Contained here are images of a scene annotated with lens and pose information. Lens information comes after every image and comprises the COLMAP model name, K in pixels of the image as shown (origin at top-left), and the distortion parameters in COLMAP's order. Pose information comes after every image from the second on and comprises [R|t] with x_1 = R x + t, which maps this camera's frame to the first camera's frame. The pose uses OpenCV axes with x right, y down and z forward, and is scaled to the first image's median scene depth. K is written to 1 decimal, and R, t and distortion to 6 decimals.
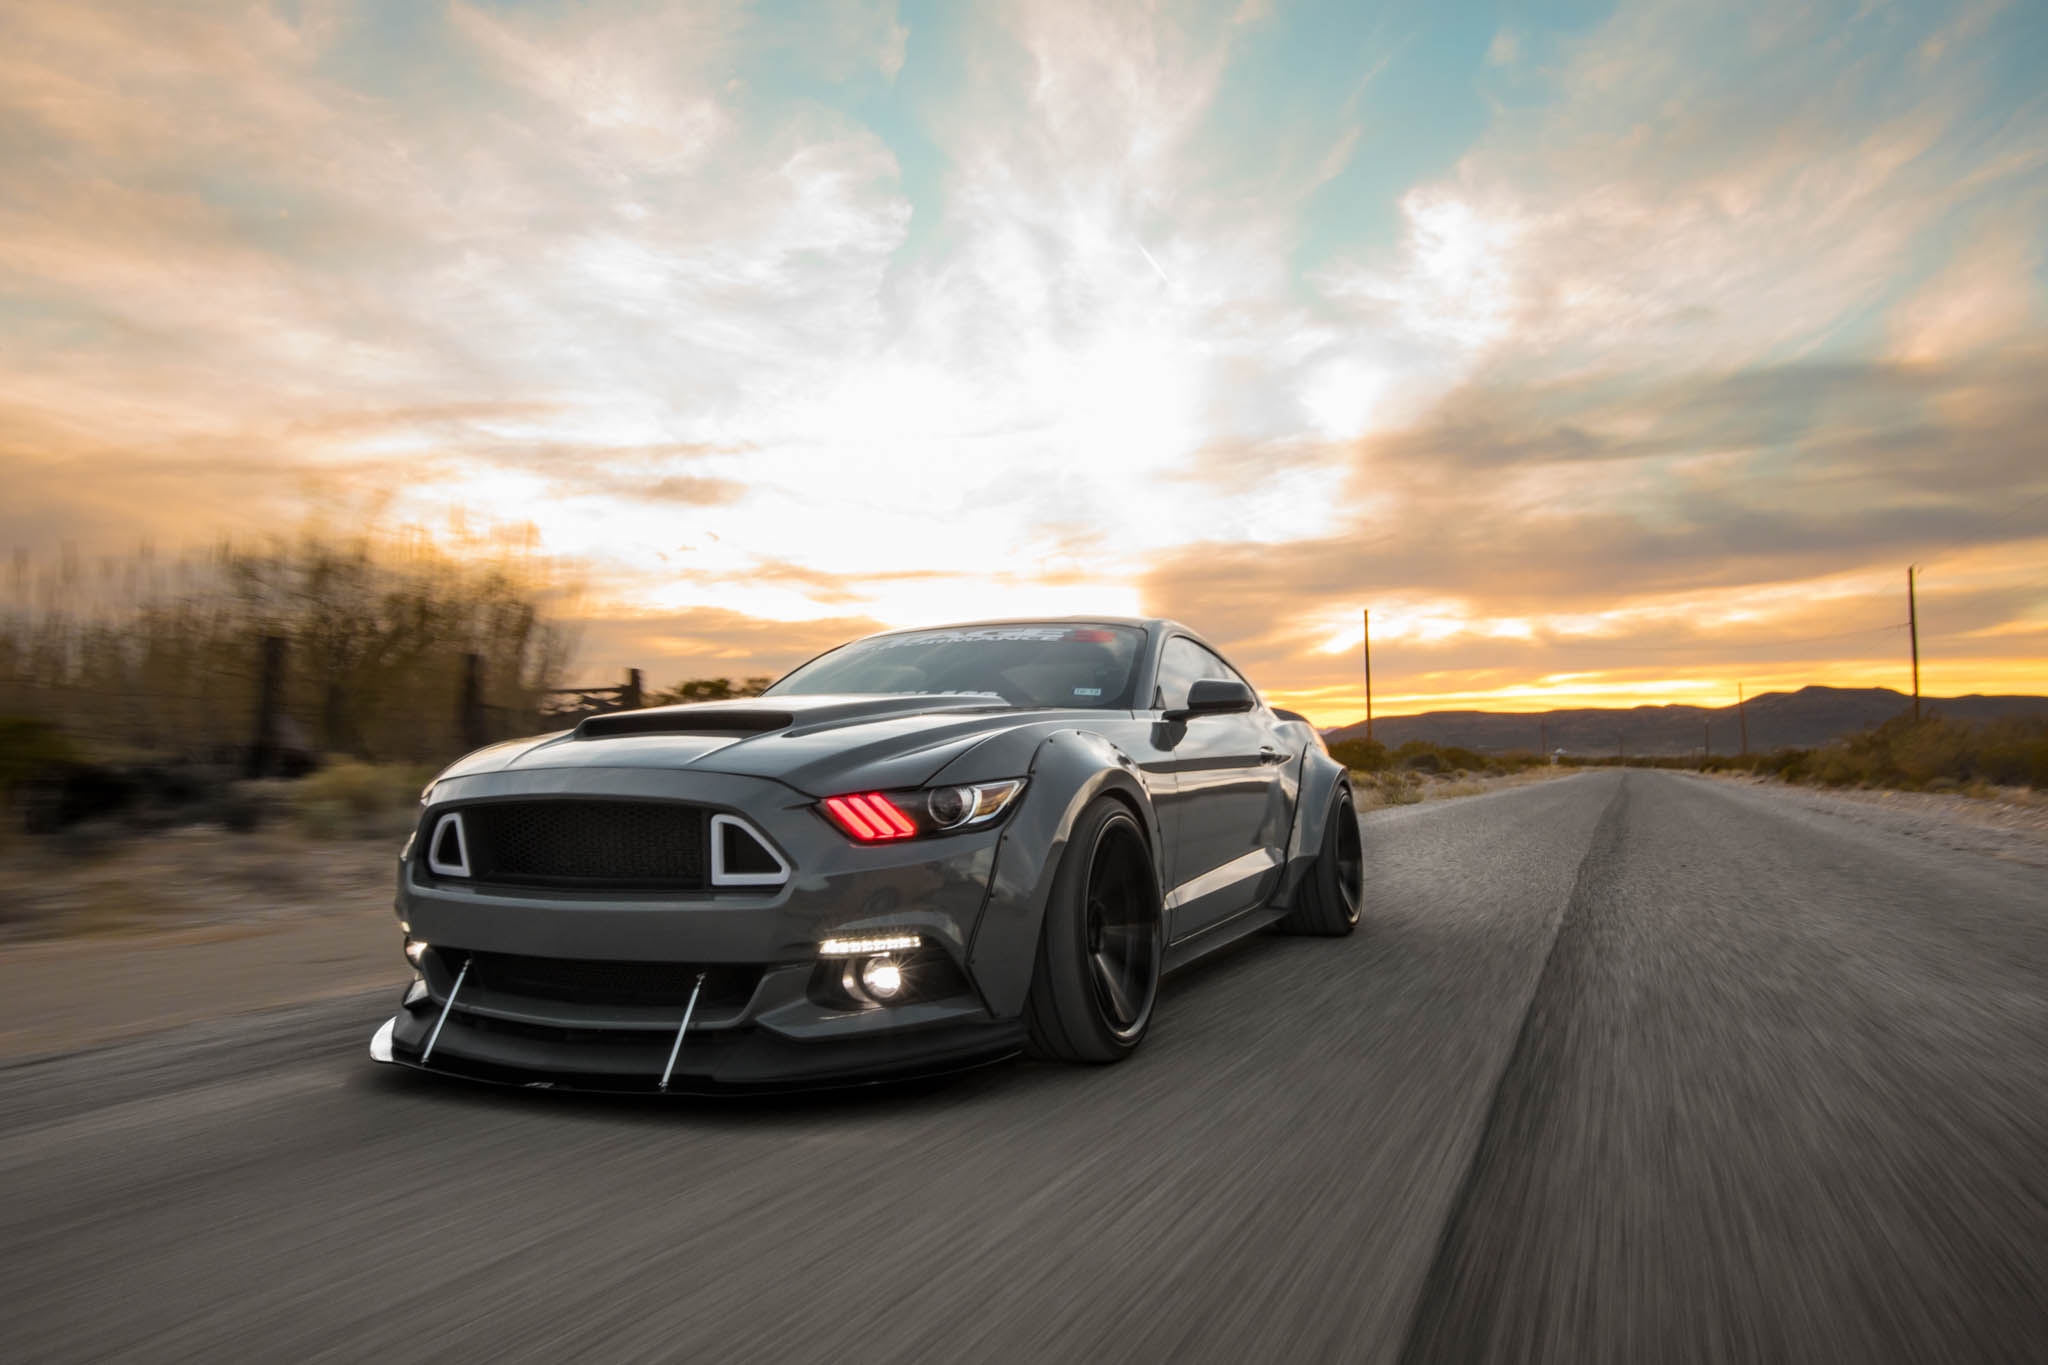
lens RADIAL K [[1326.0, 0, 1024.0], [0, 1326.0, 682.5], [0, 0, 1]] dist [-0.027702, -0.000286]
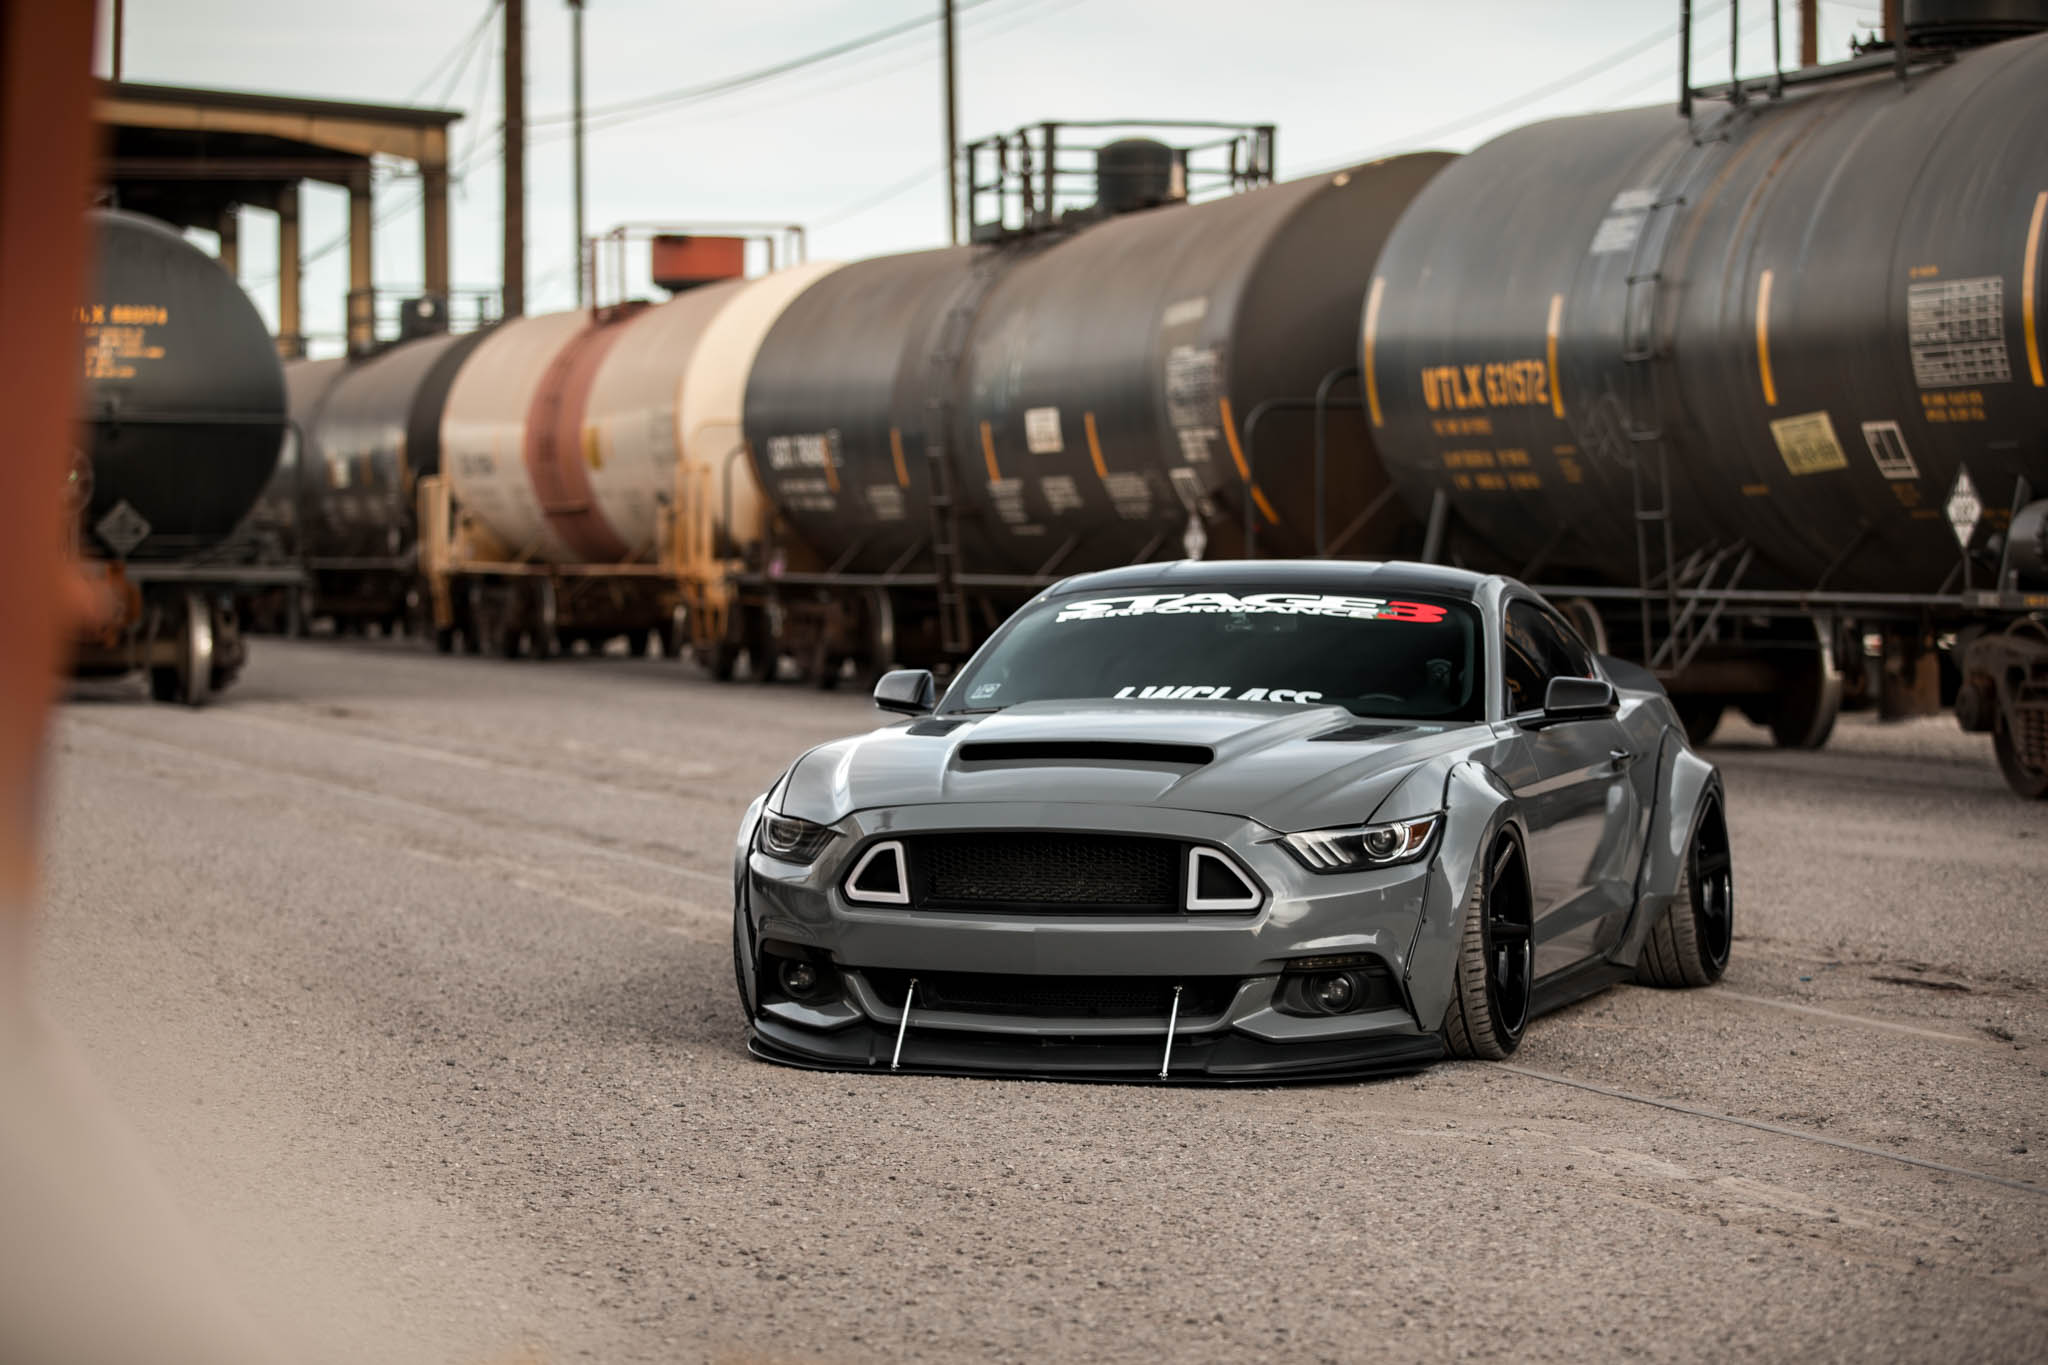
lens RADIAL K [[6029.7, 0, 1024.0], [0, 6029.7, 682.5], [0, 0, 1]] dist [-0.136465, 0.333048]
pose [[0.989699, 0.012402, 0.142626, -1.095836], [-0.024887, 0.995976, 0.086092, -0.472014], [-0.140984, -0.088754, 0.986025, -3.979320]]
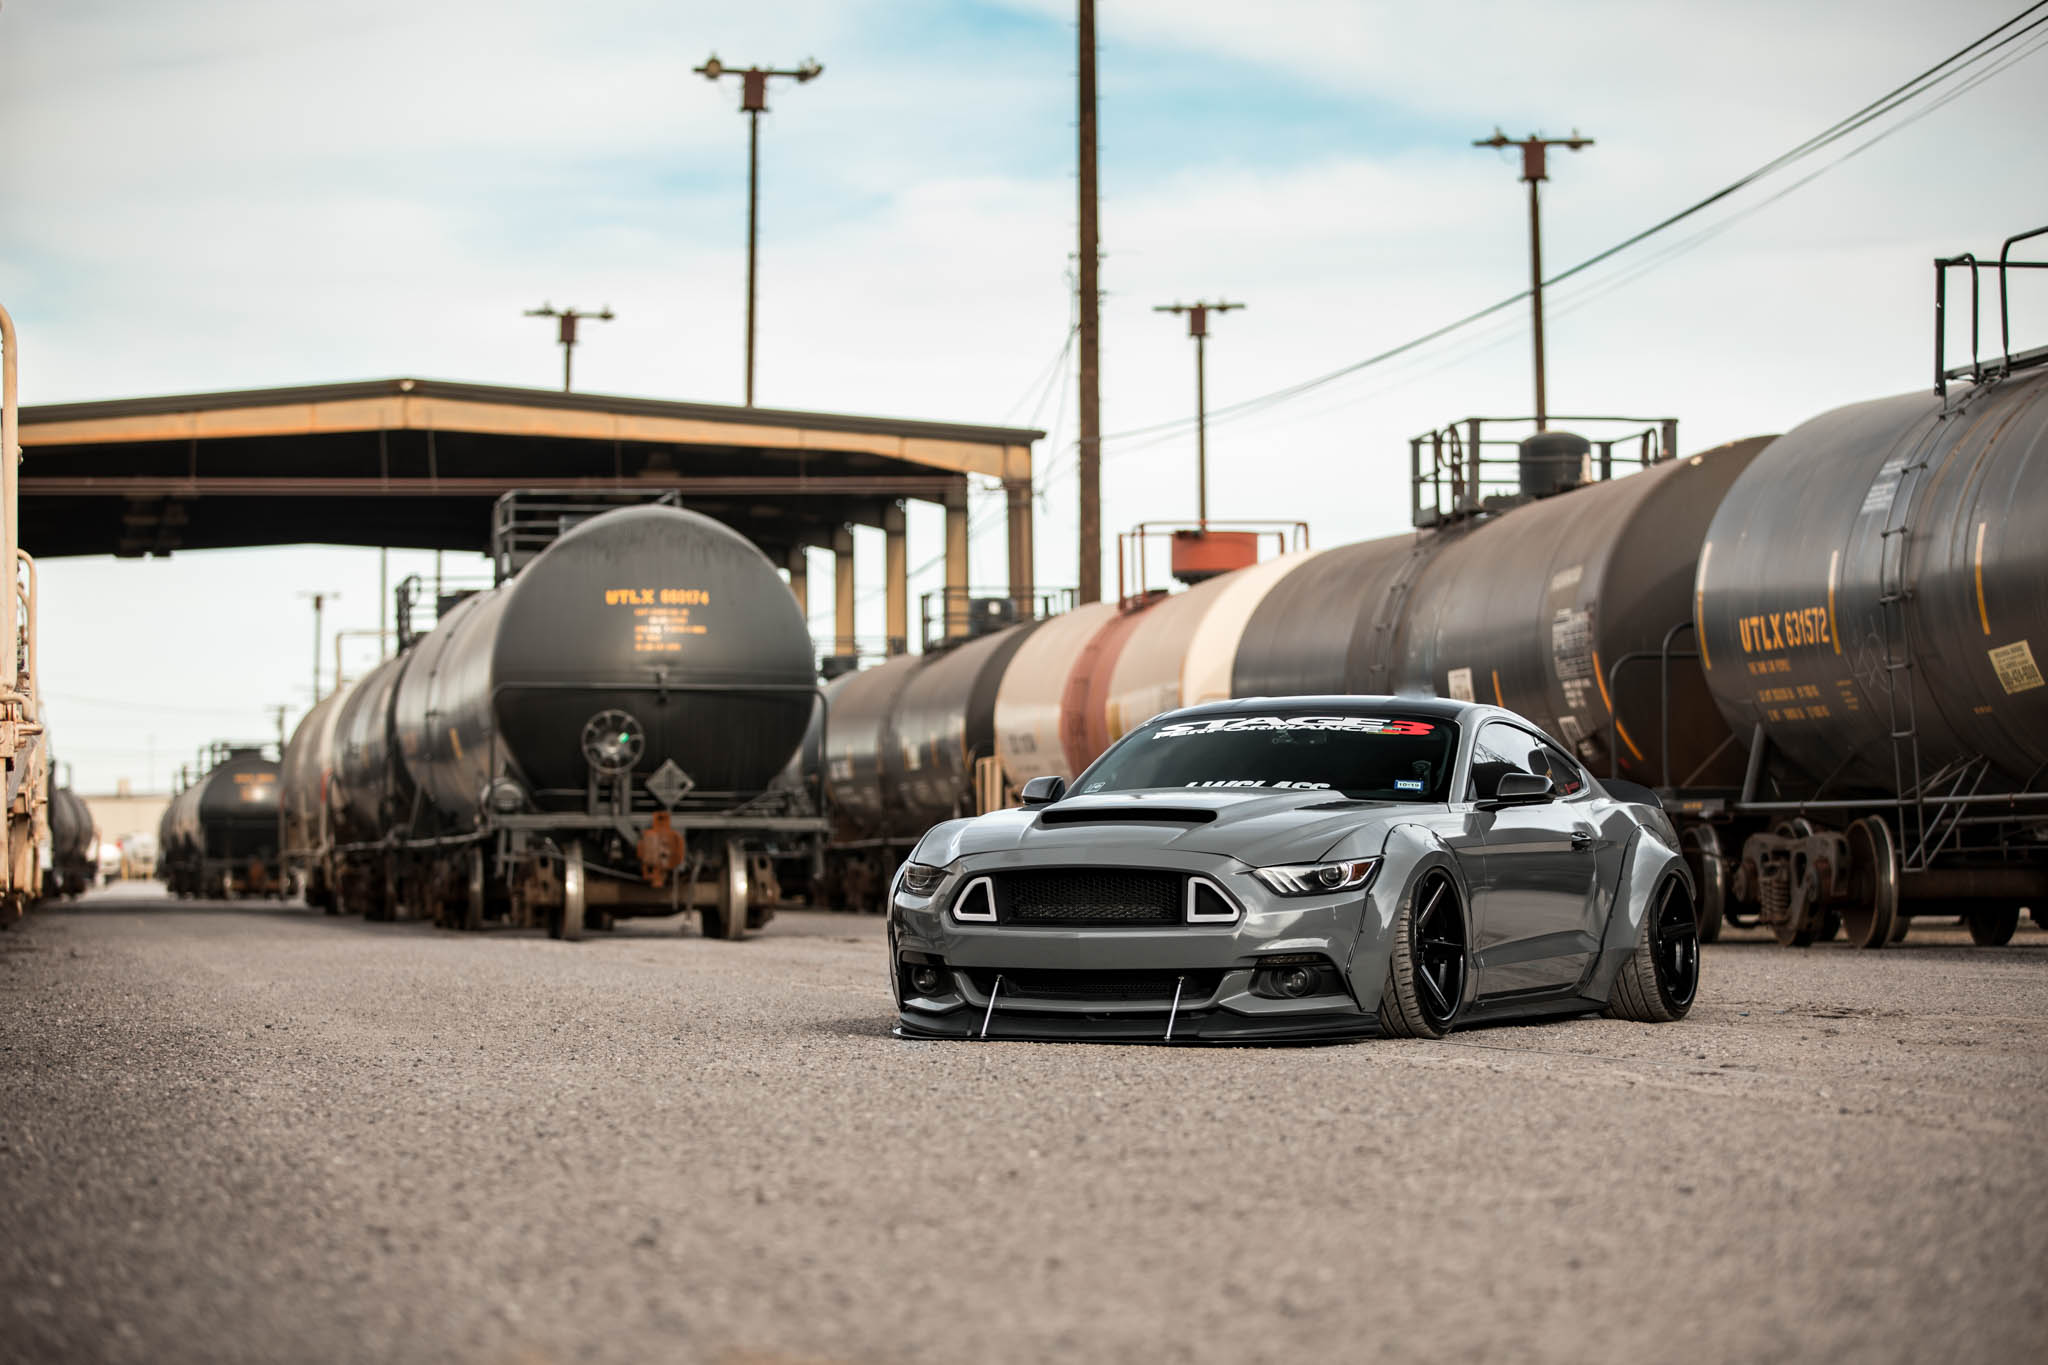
lens RADIAL K [[6029.7, 0, 1024.0], [0, 6029.7, 682.5], [0, 0, 1]] dist [-0.136465, 0.333048]
pose [[0.999535, 0.012904, 0.027611, -0.626645], [-0.013801, 0.999374, 0.032580, -0.359881], [-0.027173, -0.032946, 0.999088, -6.108547]]
